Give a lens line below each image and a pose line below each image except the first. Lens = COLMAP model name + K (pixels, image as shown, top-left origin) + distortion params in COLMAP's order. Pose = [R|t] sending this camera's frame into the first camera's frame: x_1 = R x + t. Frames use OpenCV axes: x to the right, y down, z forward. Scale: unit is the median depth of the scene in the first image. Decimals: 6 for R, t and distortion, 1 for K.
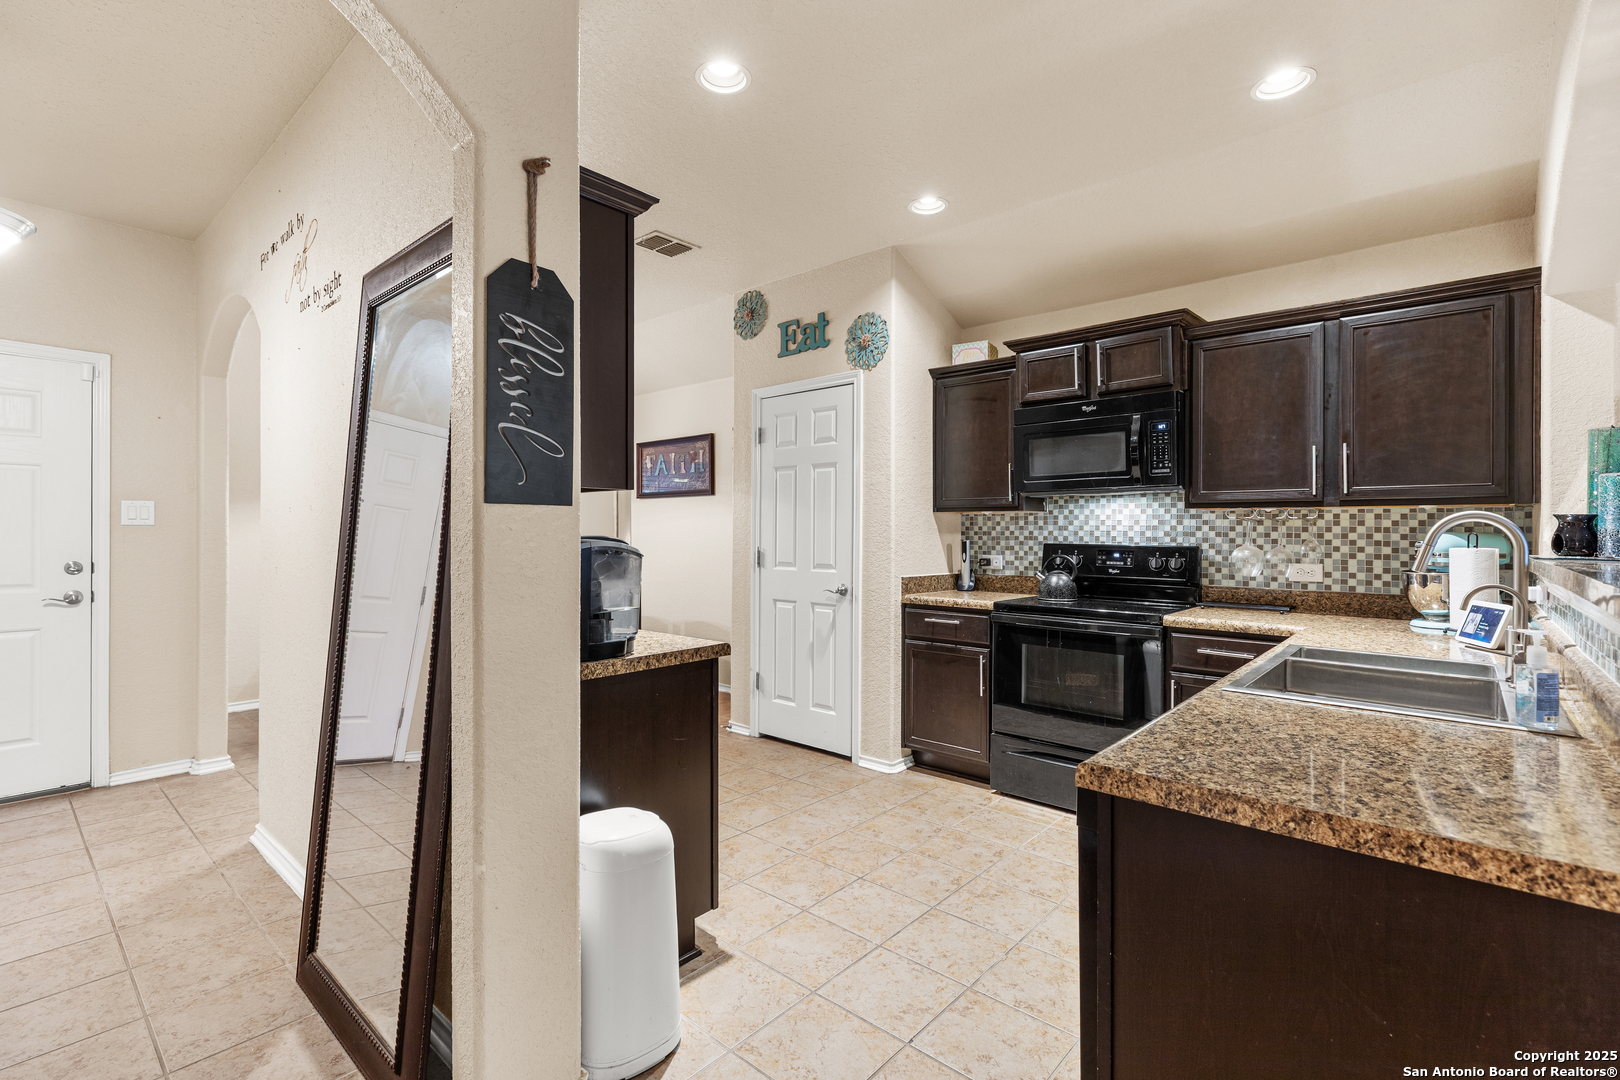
lens RADIAL K [[715.1, 0, 810.0], [0, 715.1, 540.0], [0, 0, 1]] dist [0.000007, 0.000096]
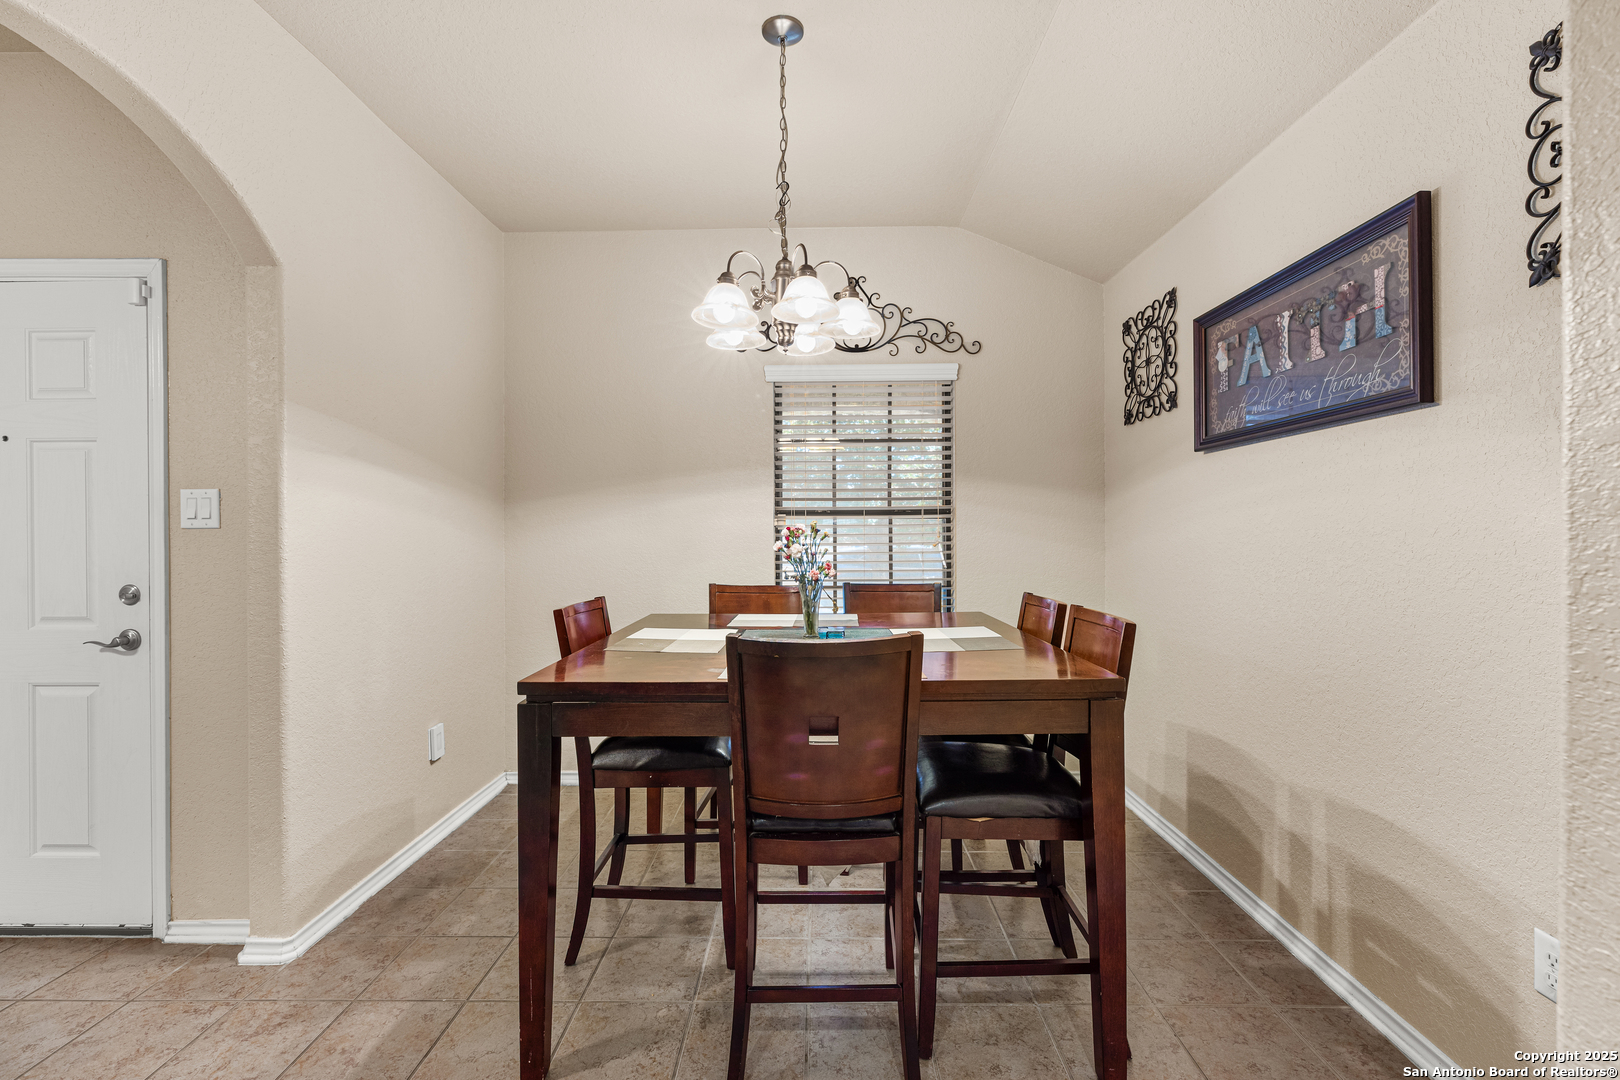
lens RADIAL K [[715.1, 0, 810.0], [0, 715.1, 540.0], [0, 0, 1]] dist [0.000007, 0.000096]
pose [[0.645802, -0.004900, -0.763489, -0.093205], [0.000613, 0.999982, -0.005899, -0.004731], [0.763504, 0.003341, 0.645794, 0.759709]]
